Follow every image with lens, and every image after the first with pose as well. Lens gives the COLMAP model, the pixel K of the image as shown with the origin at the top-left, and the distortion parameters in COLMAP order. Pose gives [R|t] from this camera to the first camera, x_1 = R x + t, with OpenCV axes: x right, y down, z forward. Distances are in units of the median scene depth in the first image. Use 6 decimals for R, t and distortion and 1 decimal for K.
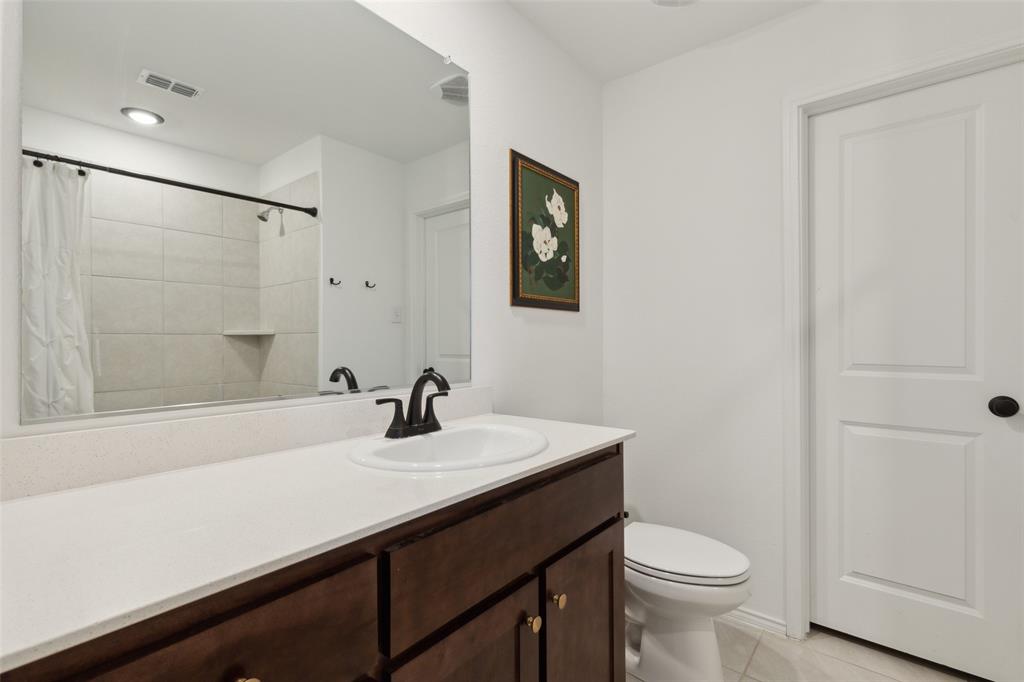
lens RADIAL K [[473.2, 0, 517.1], [0, 473.2, 339.7], [0, 0, 1]] dist [0.005926, 0.000621]
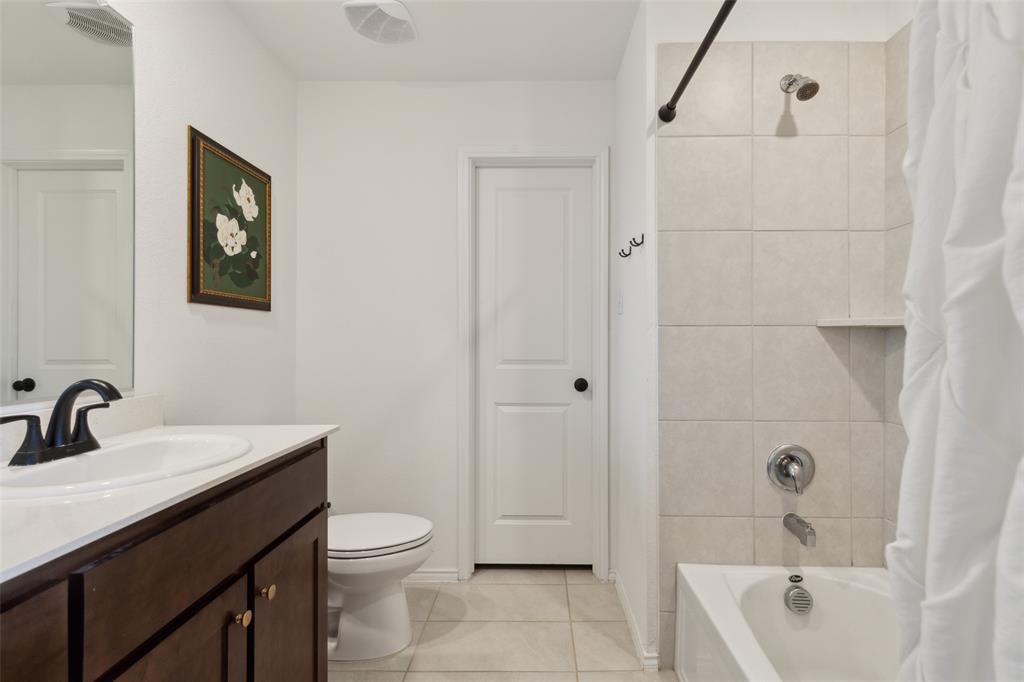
lens RADIAL K [[473.2, 0, 510.6], [0, 473.2, 338.1], [0, 0, 1]] dist [0.005926, 0.000621]
pose [[0.811050, 0.007010, 0.584934, -0.064494], [-0.003865, 0.999971, -0.006624, -0.001544], [-0.584964, 0.003111, 0.811053, -0.108486]]
